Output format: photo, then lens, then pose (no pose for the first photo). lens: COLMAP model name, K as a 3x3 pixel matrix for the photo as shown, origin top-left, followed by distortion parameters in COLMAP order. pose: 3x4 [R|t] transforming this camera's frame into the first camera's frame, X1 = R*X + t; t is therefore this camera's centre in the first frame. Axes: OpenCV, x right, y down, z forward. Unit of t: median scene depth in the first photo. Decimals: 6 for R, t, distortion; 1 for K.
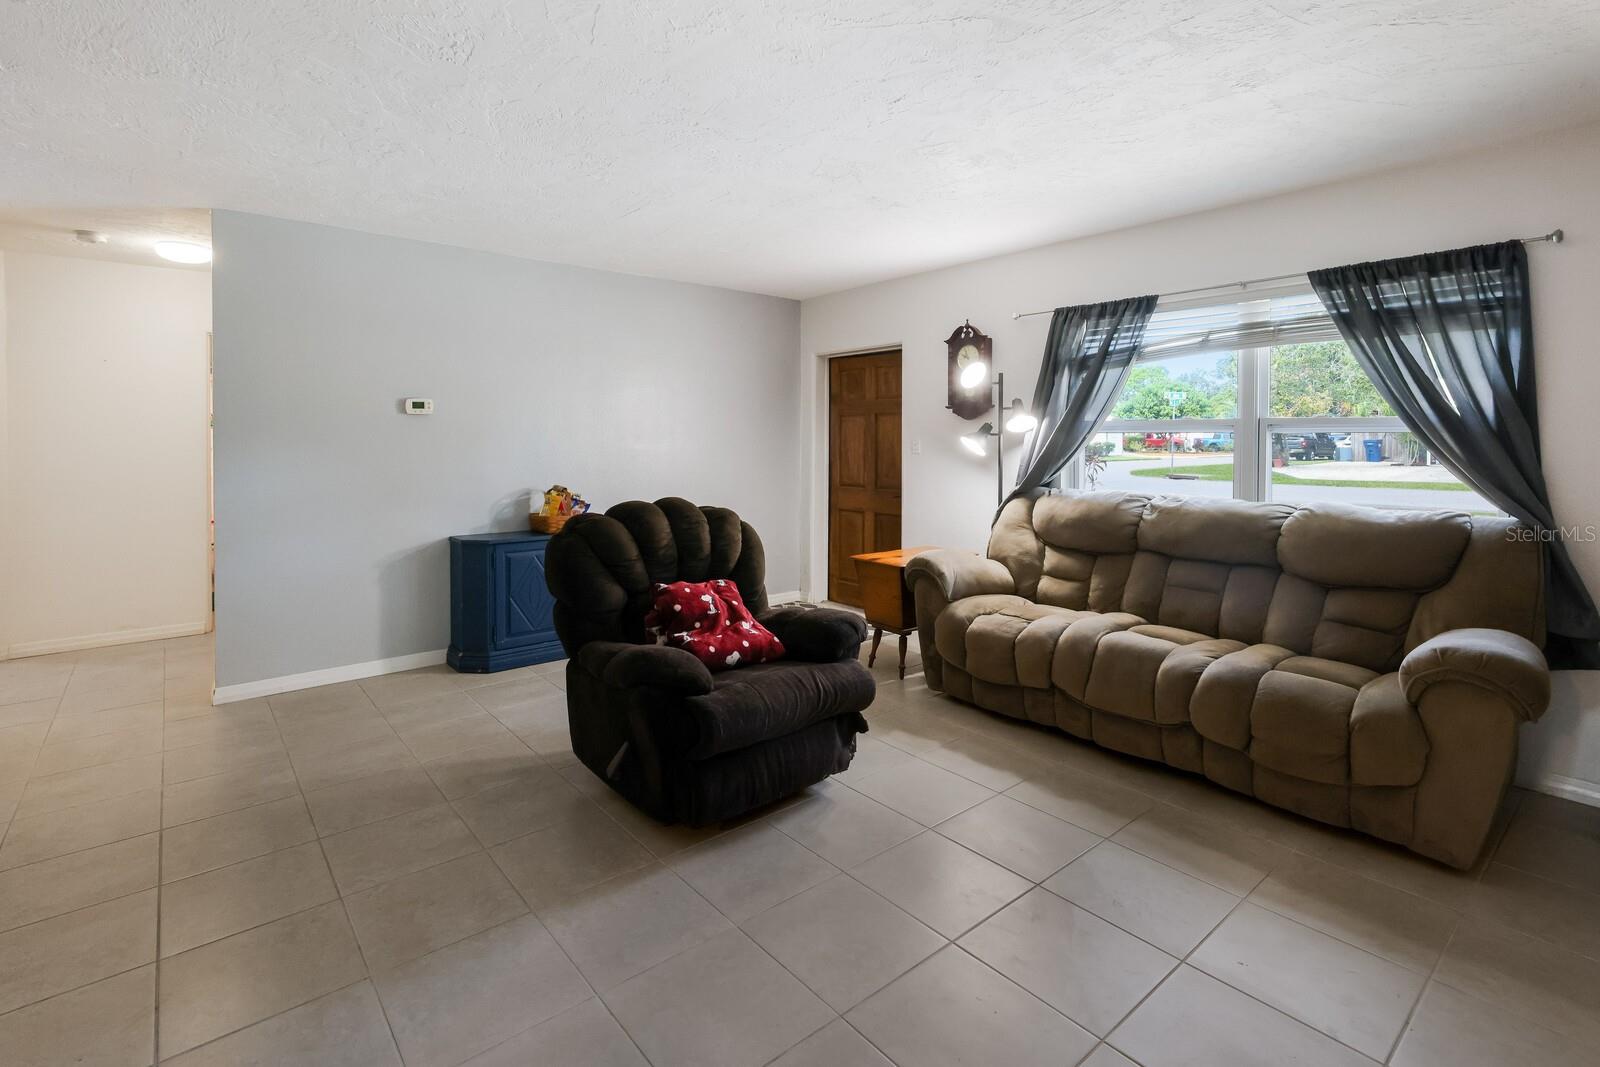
lens RADIAL K [[749.0, 0, 797.4], [0, 749.0, 447.4], [0, 0, 1]] dist [0.000315, 0.000319]
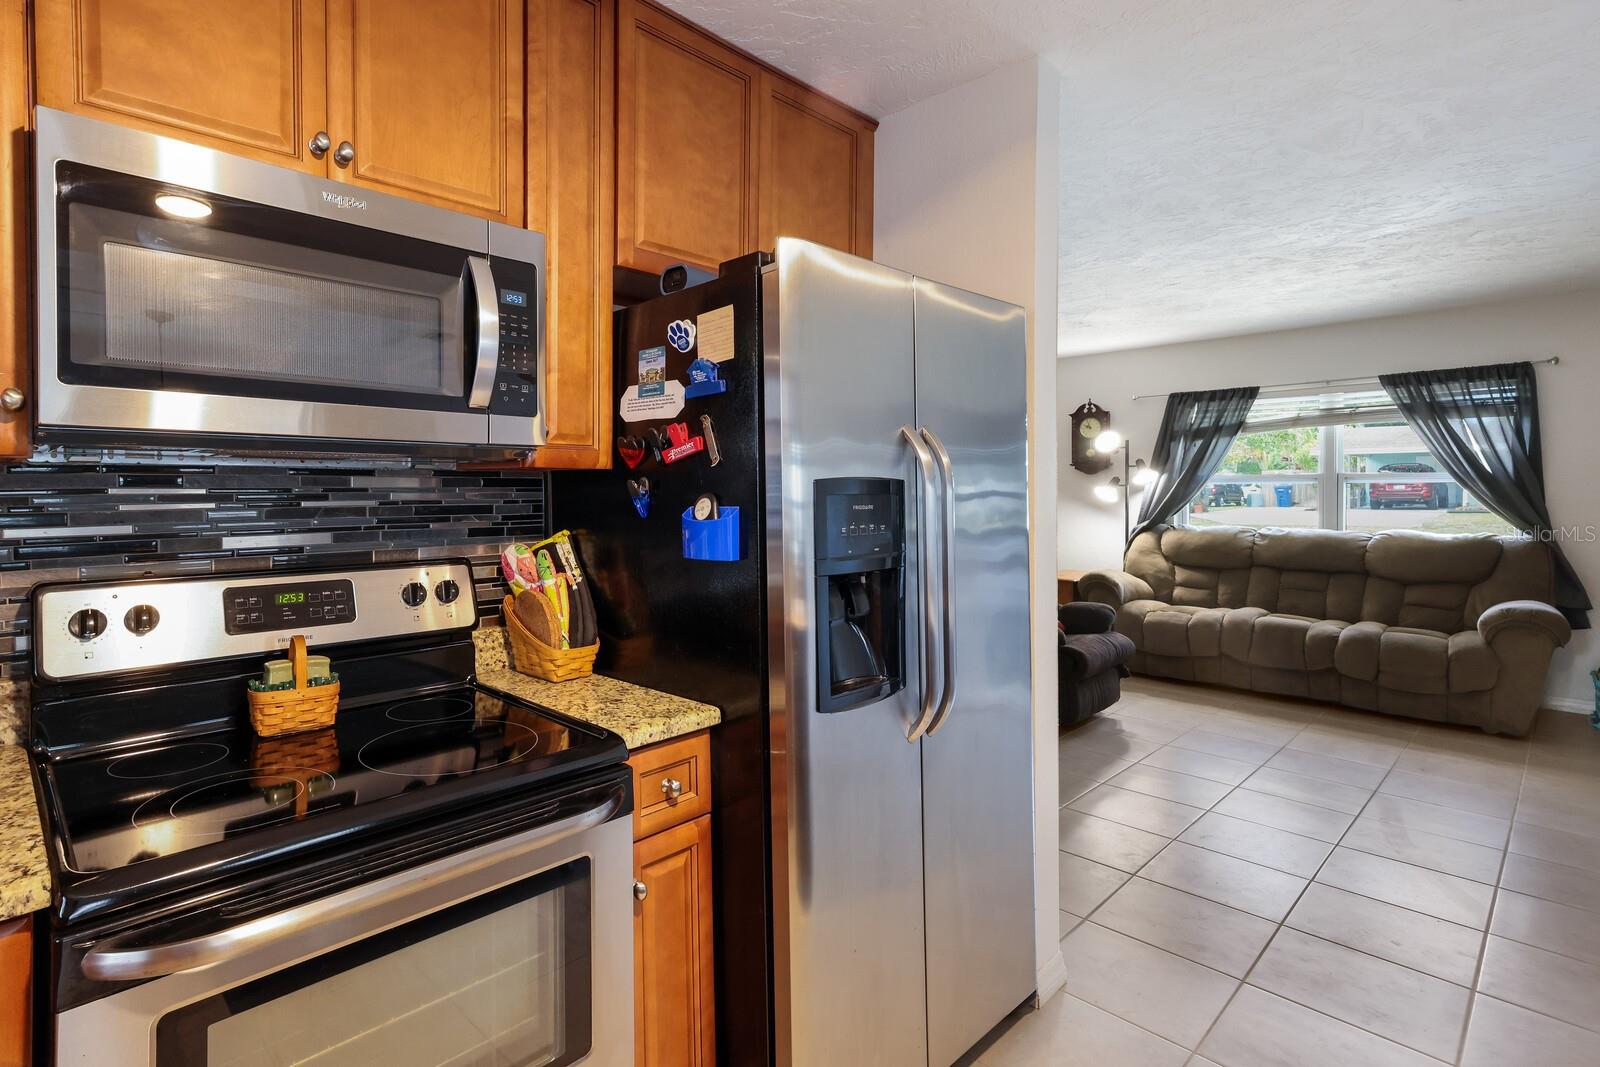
lens RADIAL K [[786.6, 0, 692.7], [0, 786.6, 493.6], [0, 0, 1]] dist [0.003604, 0.000106]
pose [[0.999499, -0.006624, 0.030963, -0.726888], [0.006782, 0.999964, -0.005010, -0.000738], [-0.030928, 0.005217, 0.999508, -0.519121]]
